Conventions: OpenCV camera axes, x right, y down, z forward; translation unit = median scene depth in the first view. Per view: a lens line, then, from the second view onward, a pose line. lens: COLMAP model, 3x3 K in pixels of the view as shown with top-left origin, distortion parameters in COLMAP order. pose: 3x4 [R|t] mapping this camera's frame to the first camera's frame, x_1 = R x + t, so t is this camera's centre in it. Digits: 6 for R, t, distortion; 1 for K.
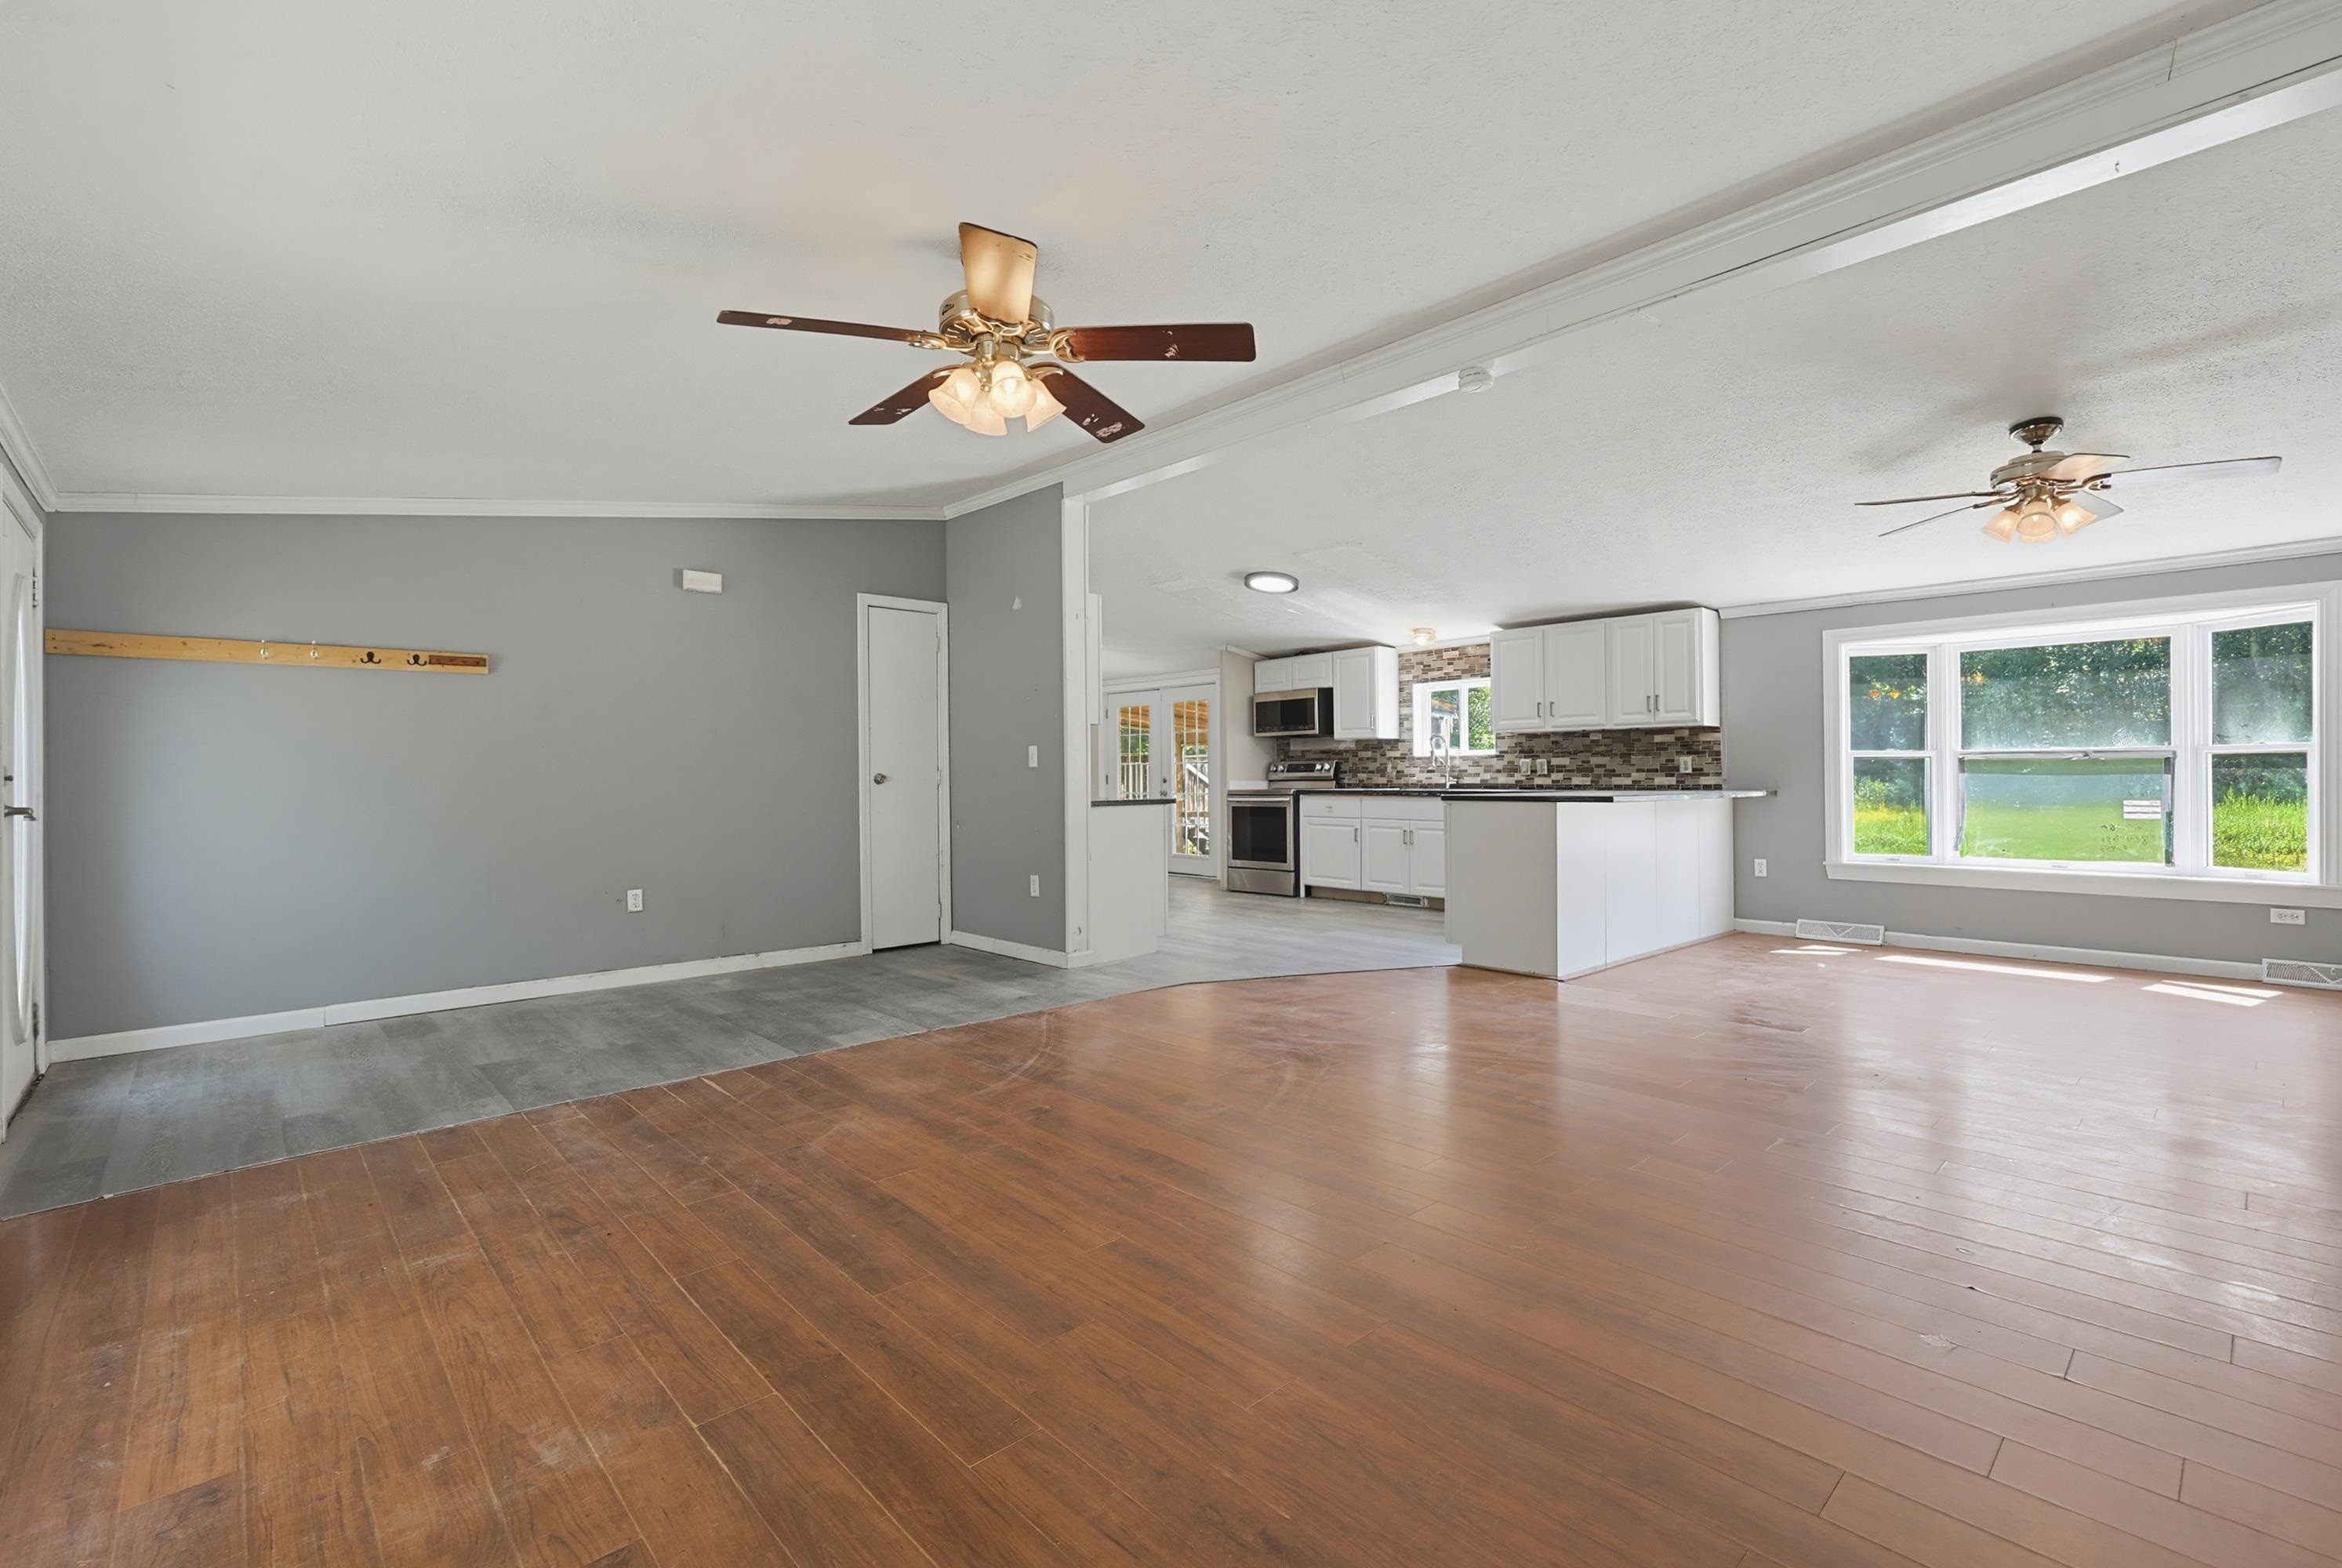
lens RADIAL K [[1013.3, 0, 1171.6], [0, 1013.3, 761.2], [0, 0, 1]] dist [0.002297, 0.001102]
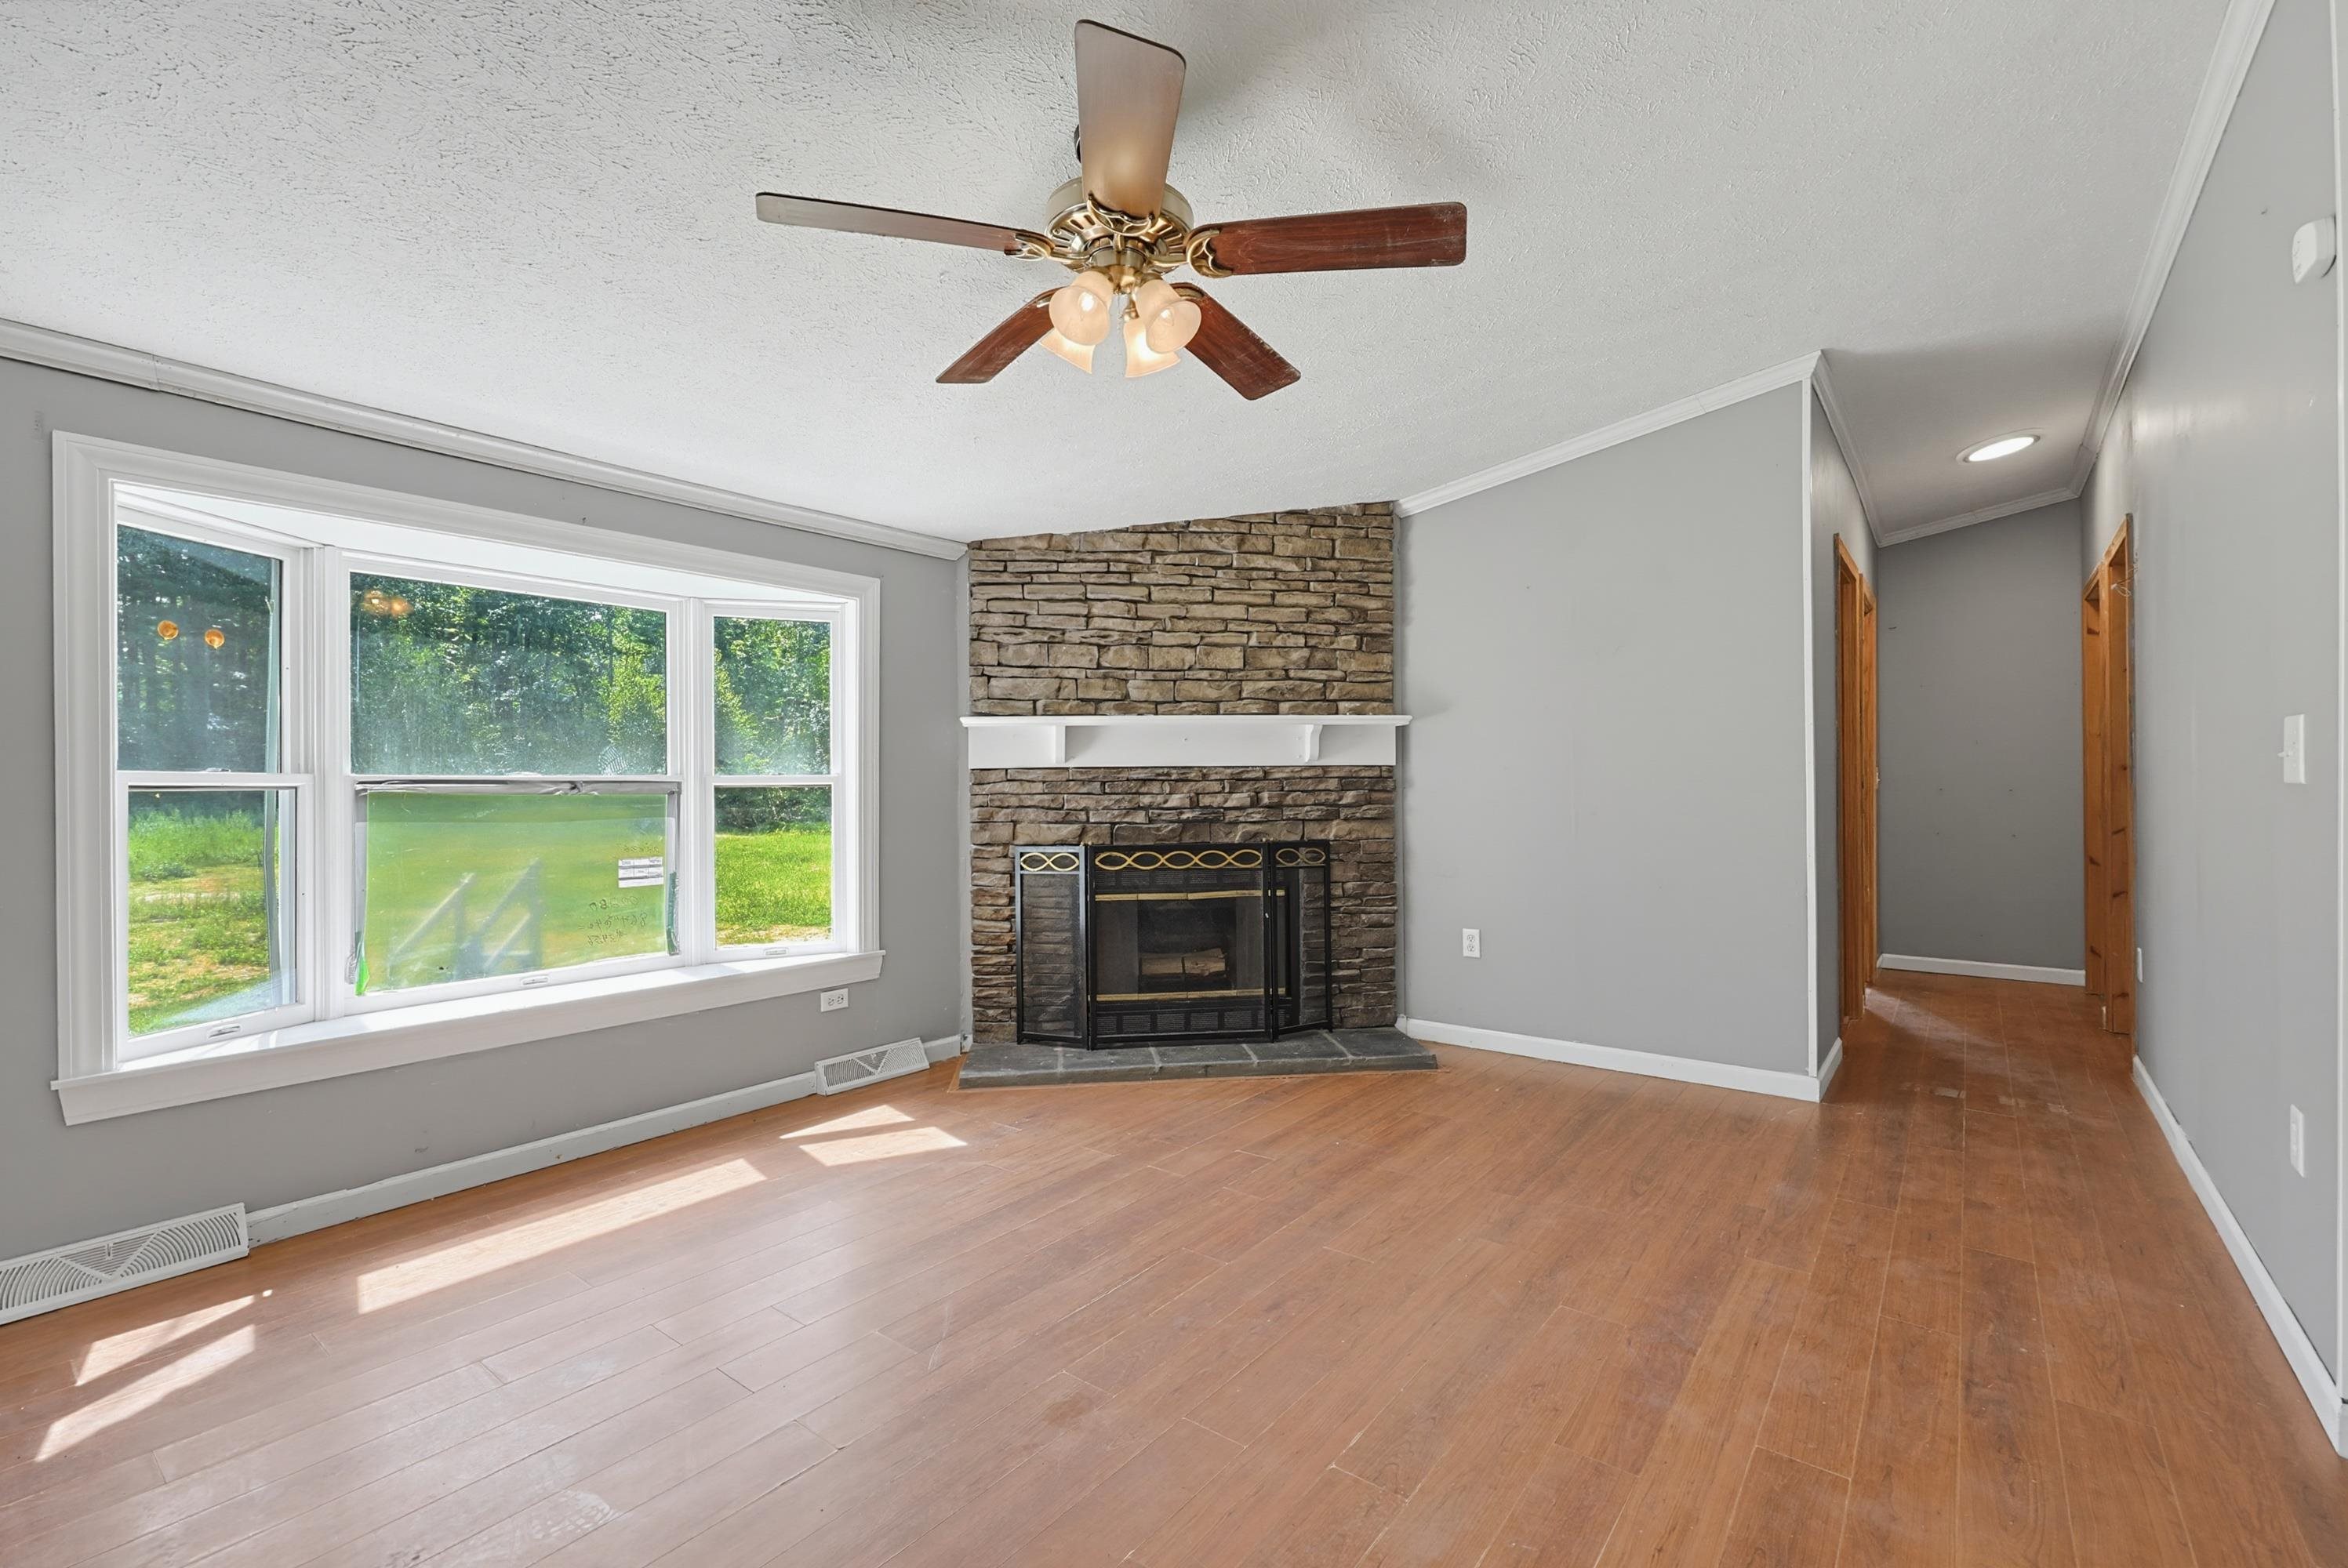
lens RADIAL K [[1015.8, 0, 1171.1], [0, 1015.8, 788.5], [0, 0, 1]] dist [0.002297, 0.001102]
pose [[-0.157881, 0.000051, 0.987458, 0.213606], [-0.008534, 0.999963, -0.001416, -0.006590], [-0.987421, -0.008650, -0.157874, 0.631091]]
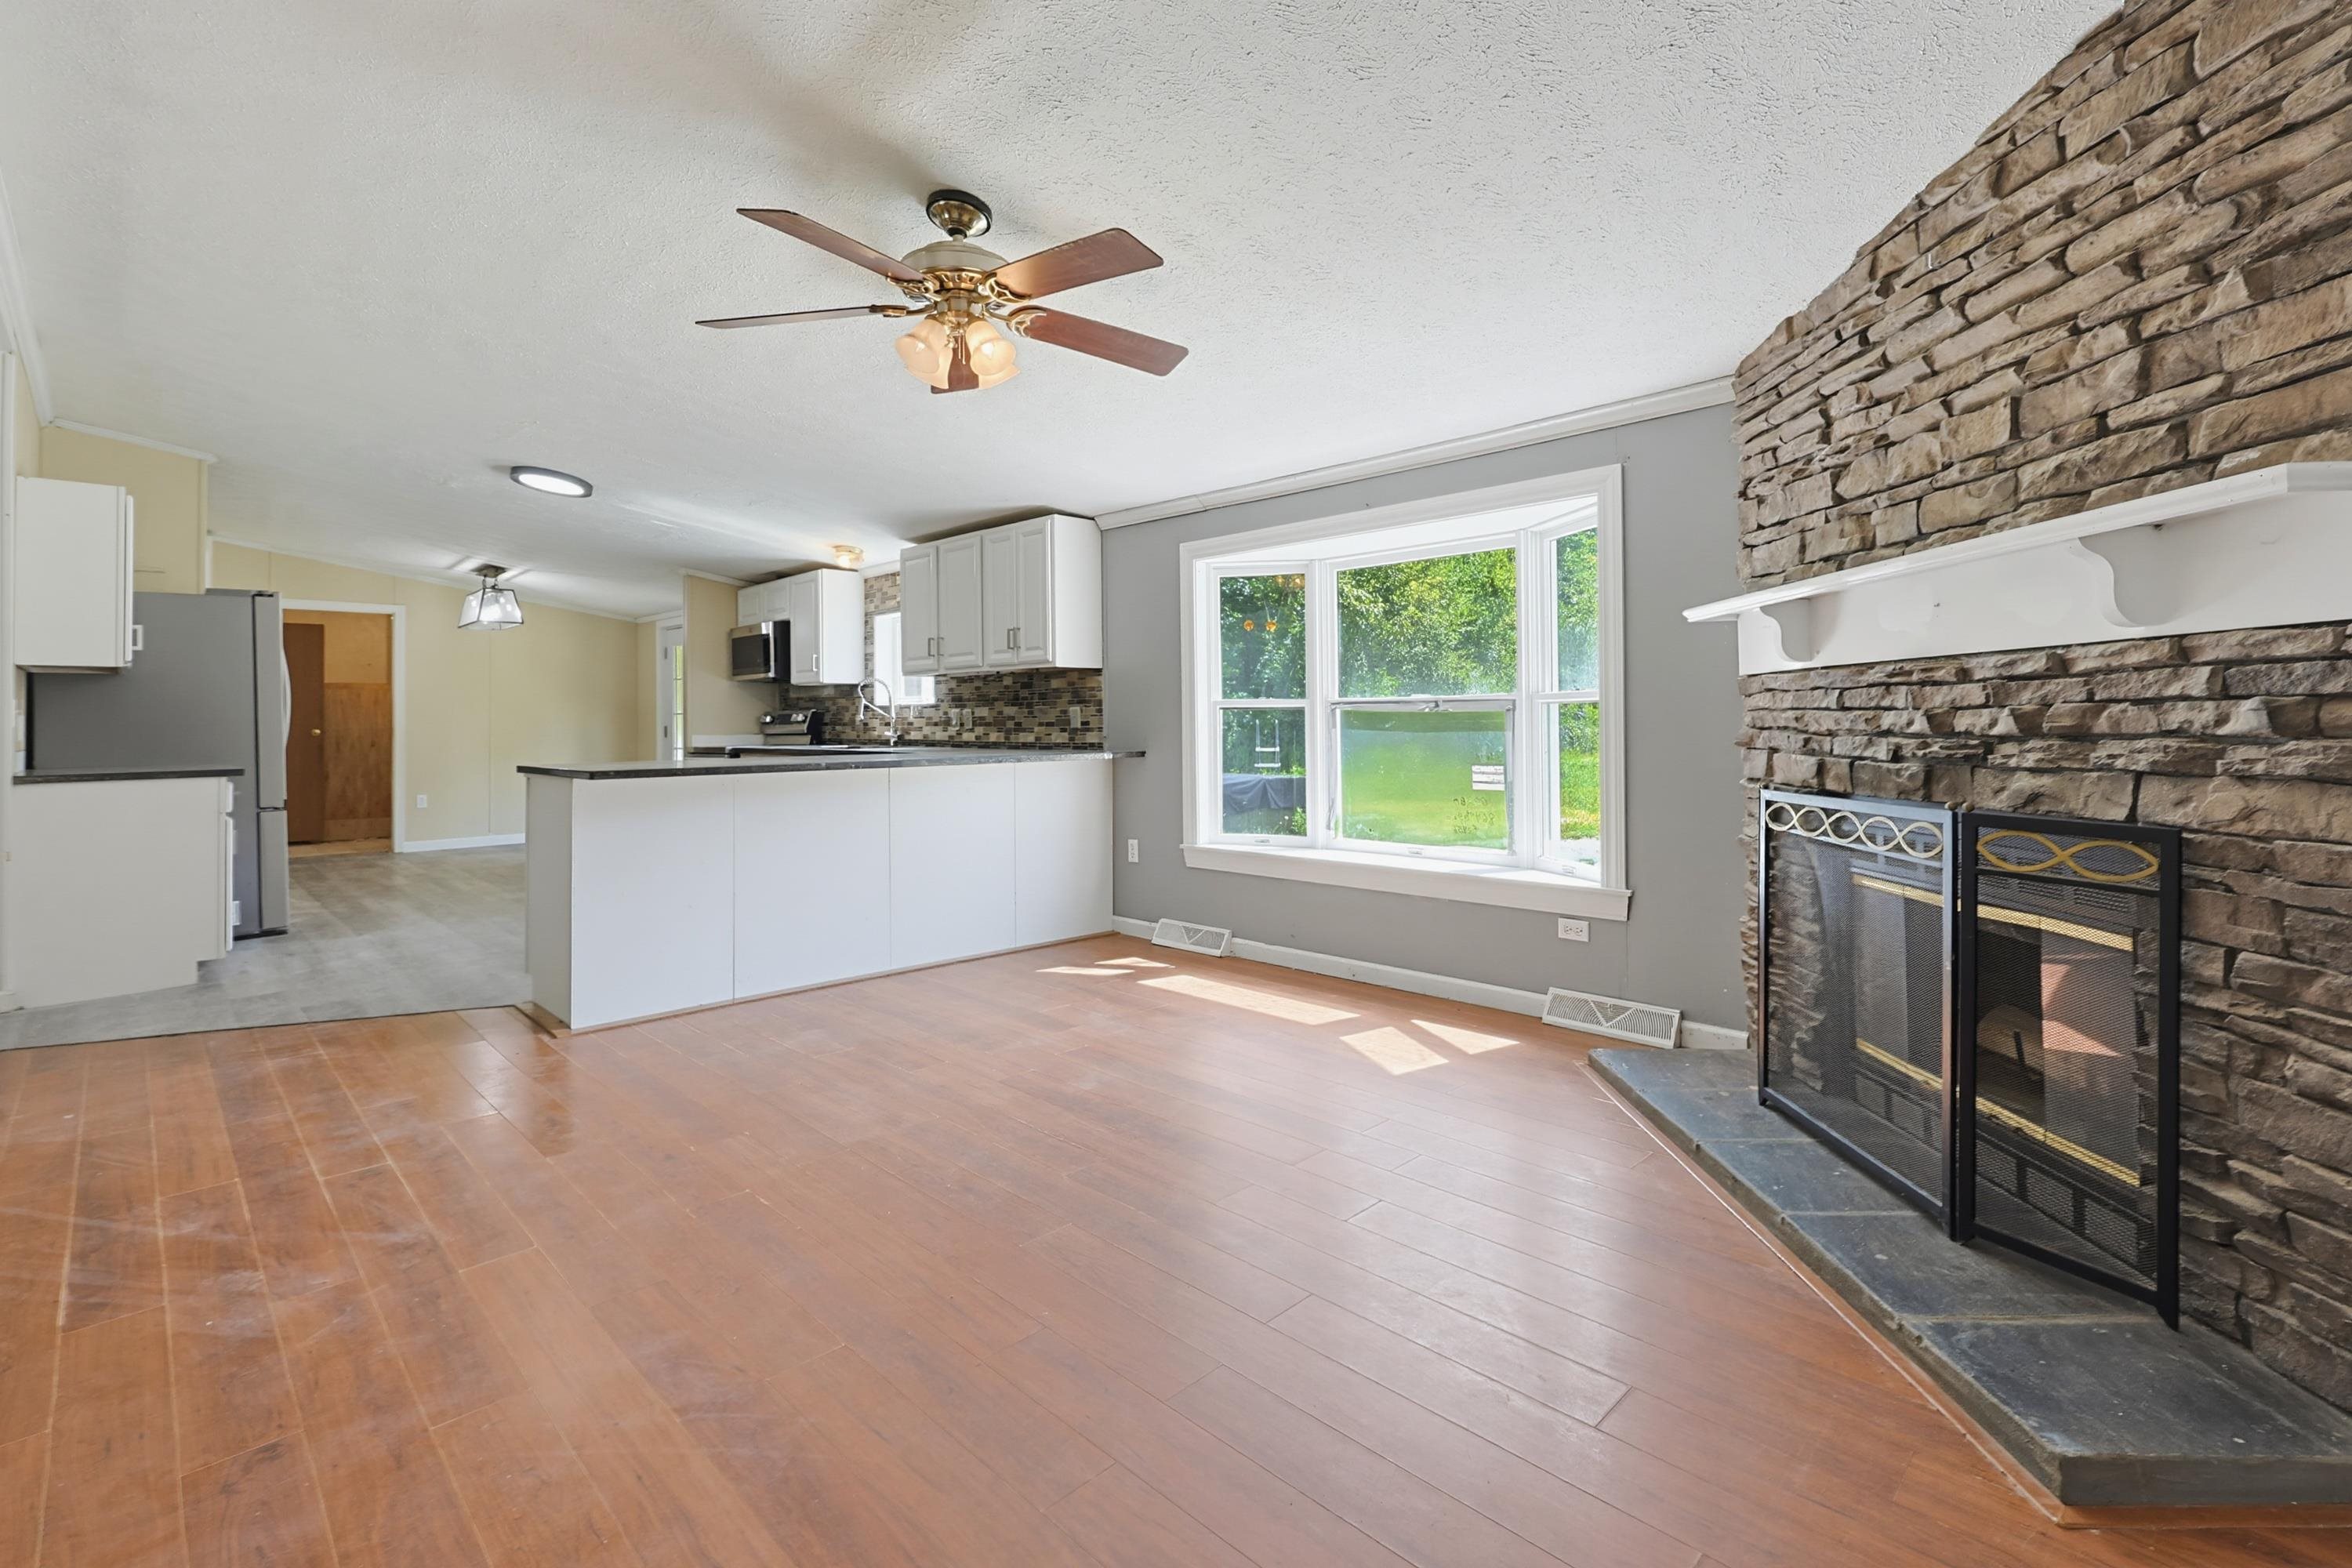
lens RADIAL K [[1017.7, 0, 1204.4], [0, 1017.7, 707.1], [0, 0, 1]] dist [0.002297, 0.001102]
pose [[0.996729, -0.003792, 0.080726, 0.563136], [0.003538, 0.999988, 0.003292, -0.006675], [-0.080737, -0.002996, 0.996731, 0.218674]]
